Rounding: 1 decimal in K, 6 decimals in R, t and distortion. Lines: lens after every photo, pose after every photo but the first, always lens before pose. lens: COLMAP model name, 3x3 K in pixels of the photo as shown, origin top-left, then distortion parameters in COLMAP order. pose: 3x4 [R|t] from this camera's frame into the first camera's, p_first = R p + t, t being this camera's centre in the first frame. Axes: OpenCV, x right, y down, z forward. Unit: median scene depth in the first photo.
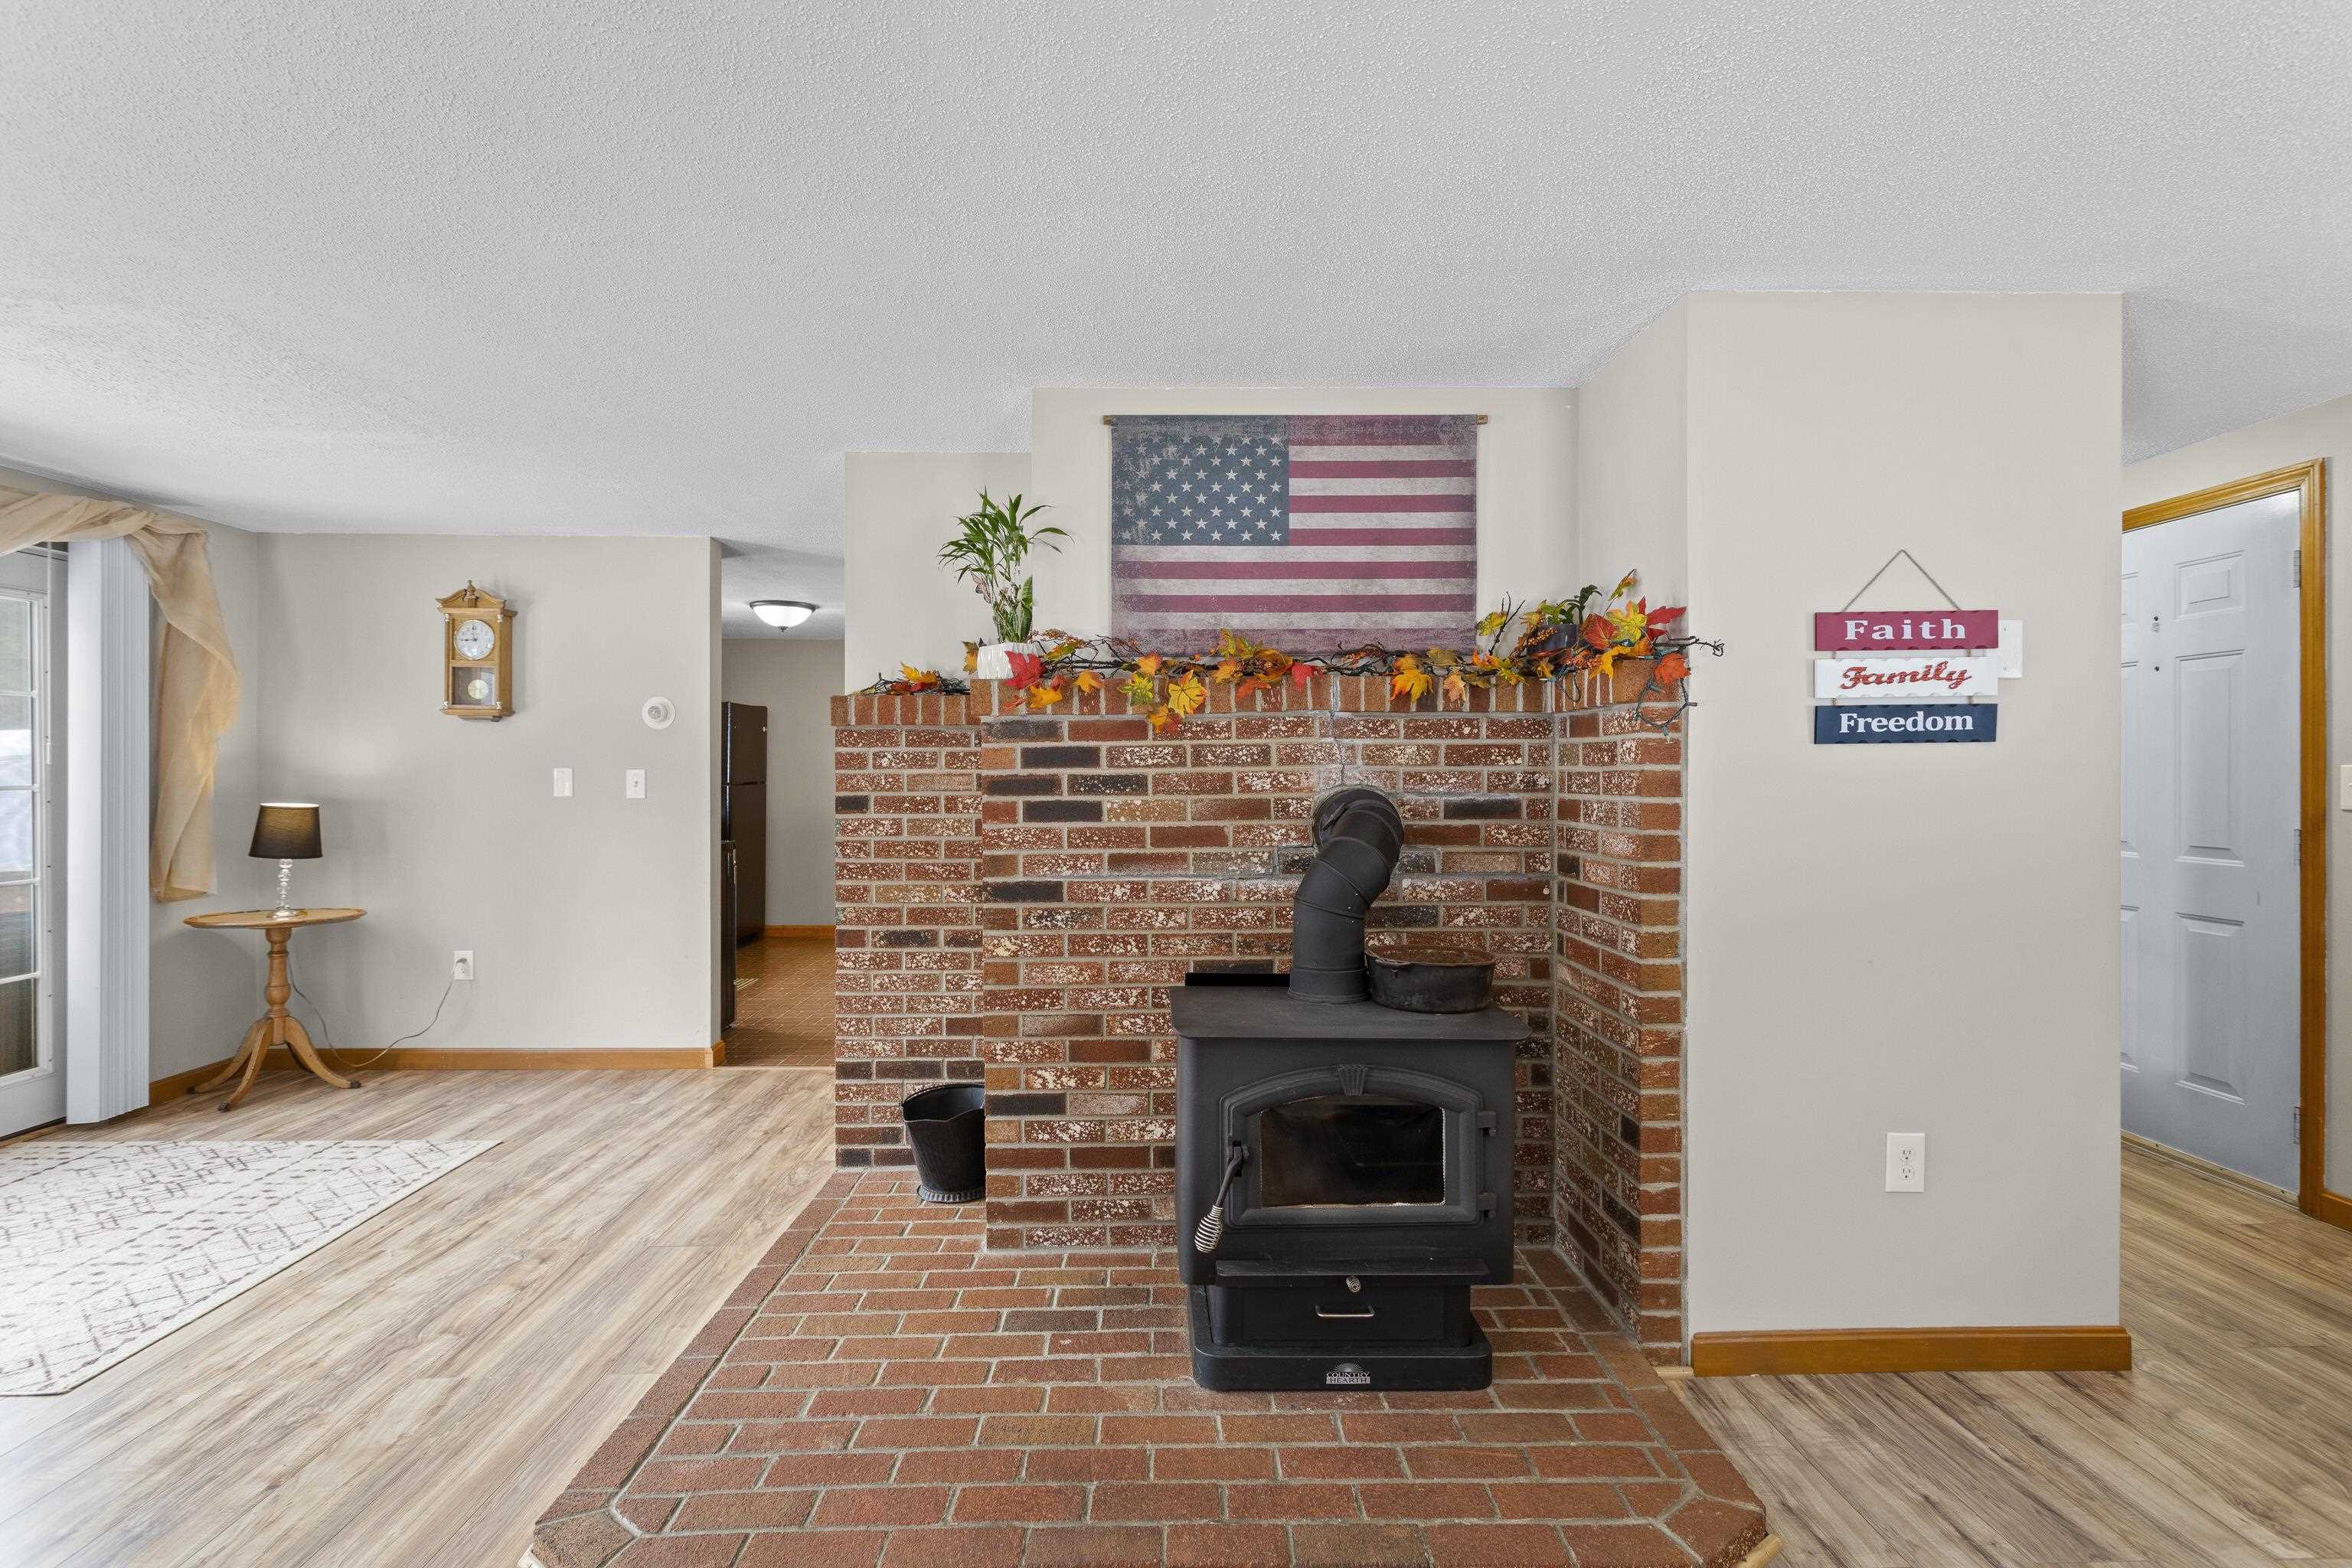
lens RADIAL K [[1116.2, 0, 1186.9], [0, 1116.2, 777.4], [0, 0, 1]] dist [-0.000817, 0.001622]
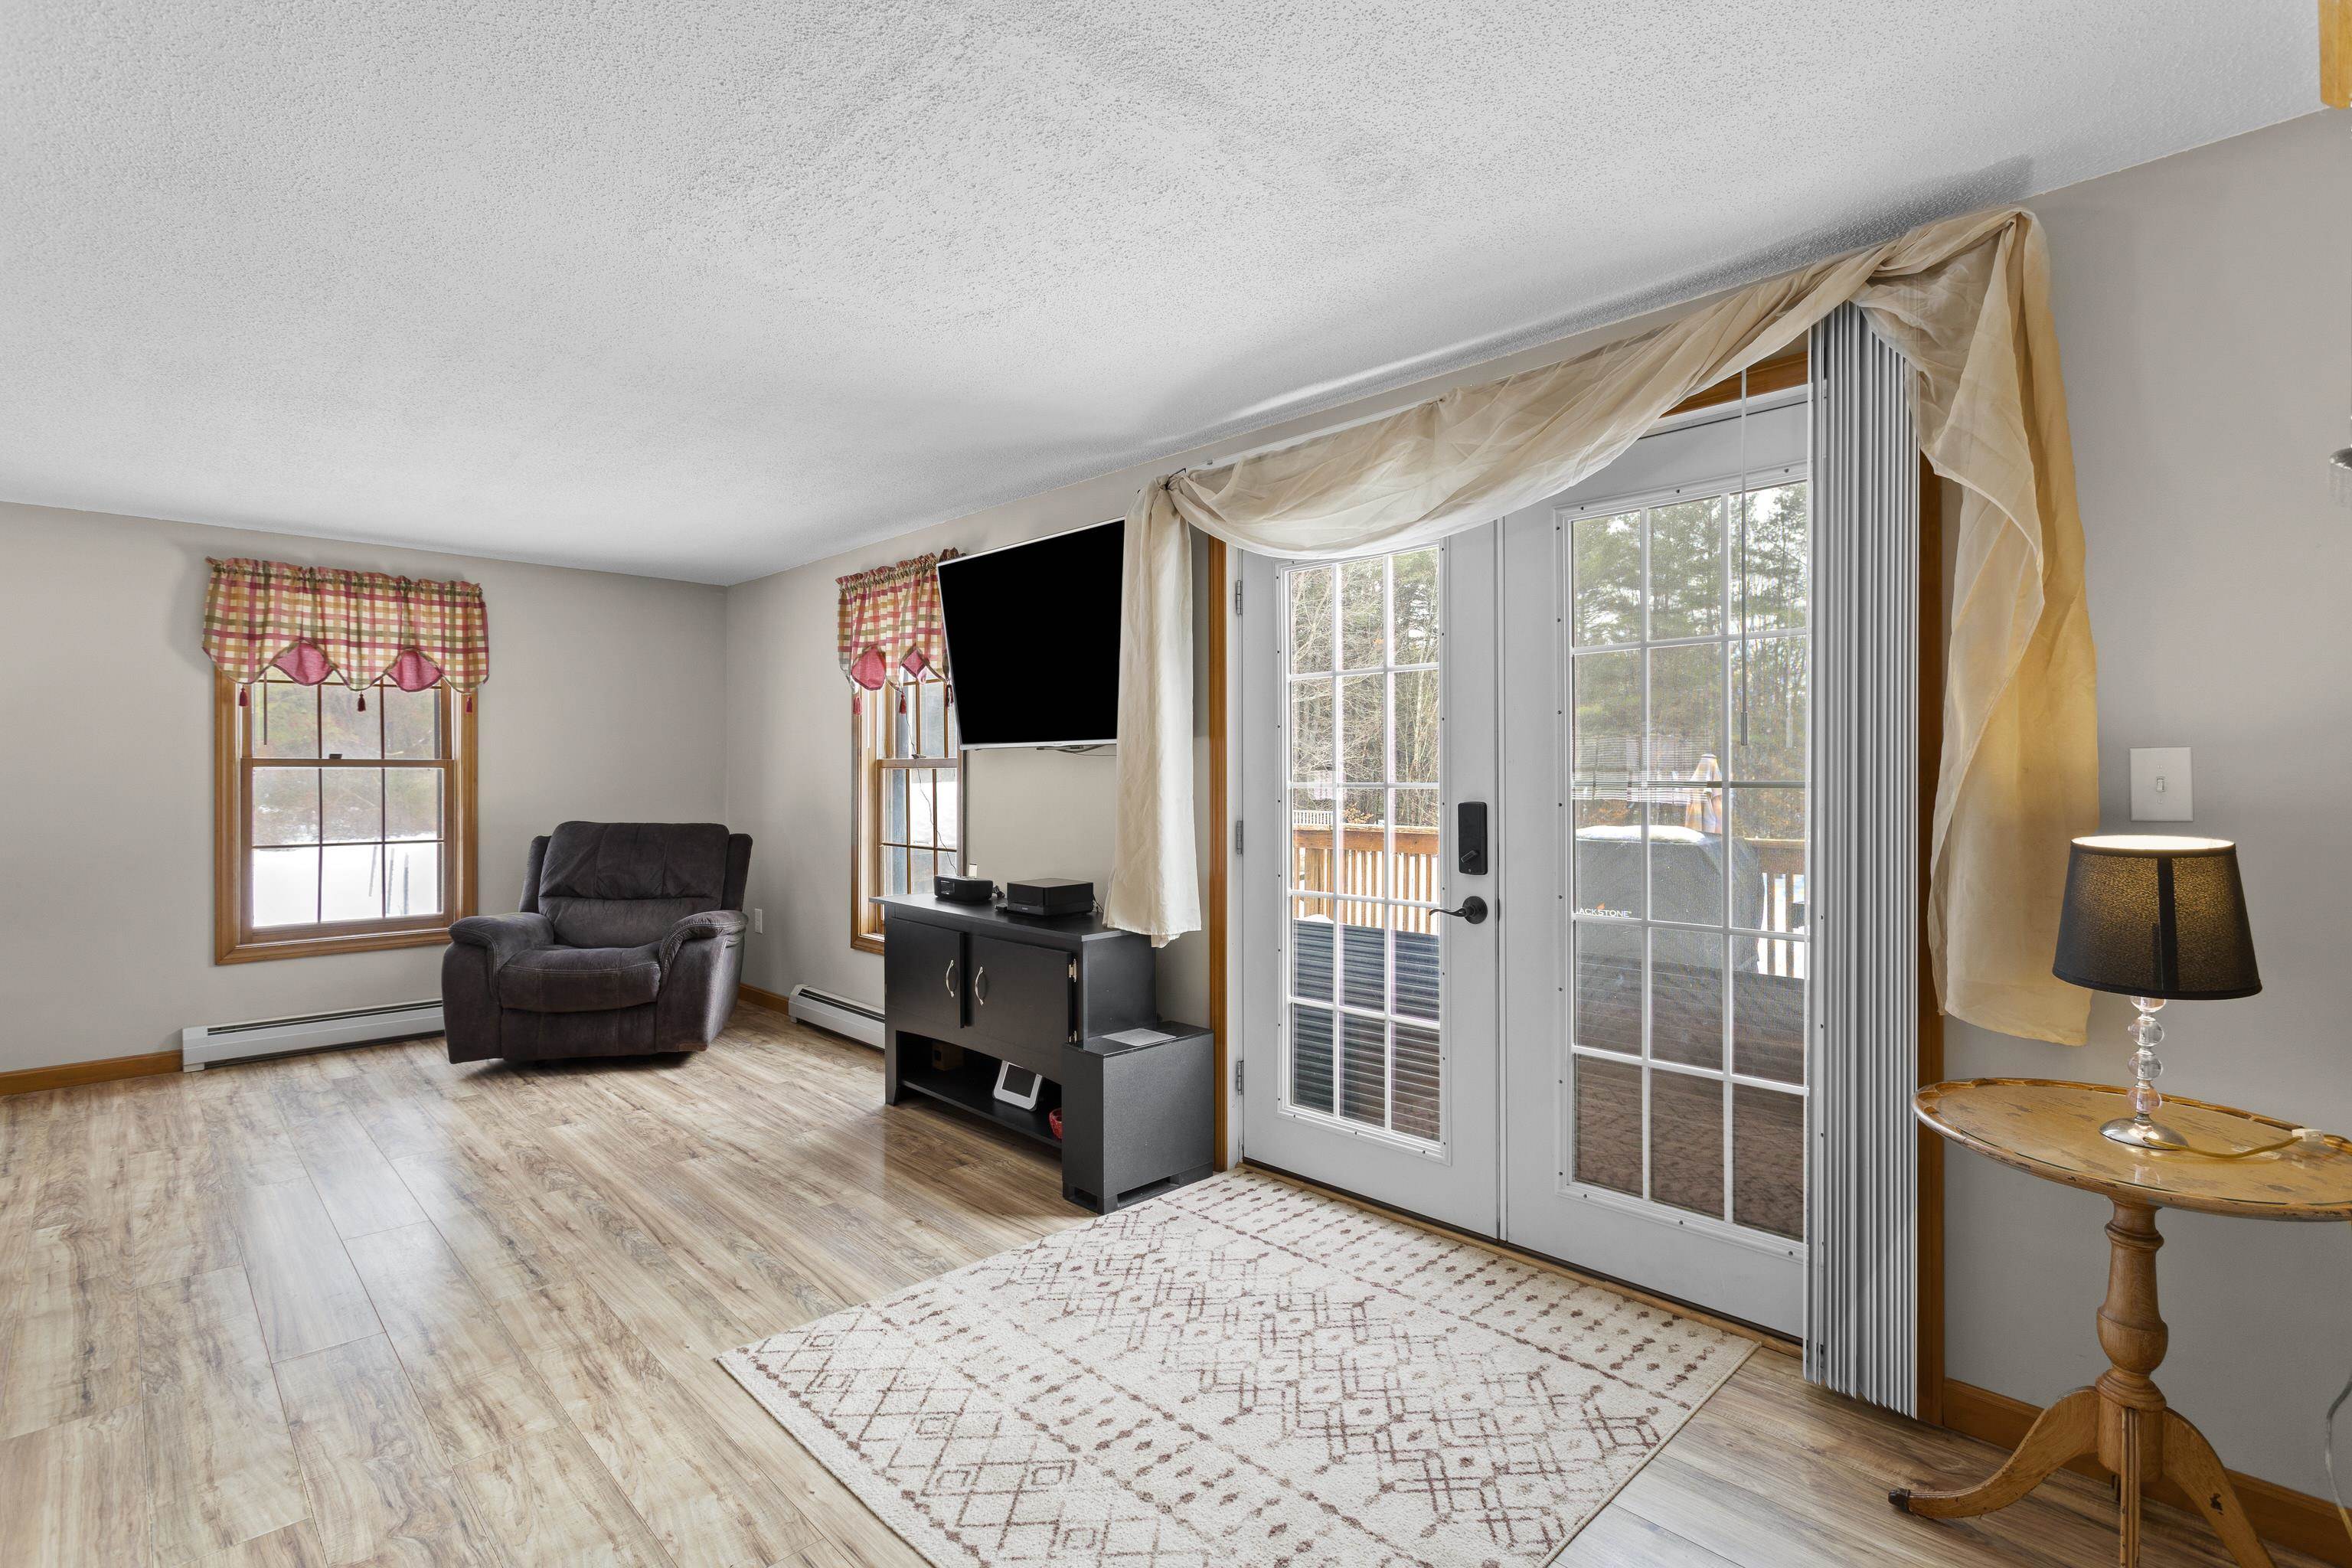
lens RADIAL K [[1116.2, 0, 1186.9], [0, 1116.2, 777.4], [0, 0, 1]] dist [-0.000817, 0.001622]
pose [[-0.735512, 0.005472, -0.677489, -0.498042], [-0.001386, 0.999953, 0.009582, 0.000481], [0.677510, 0.007987, -0.735470, 1.630625]]
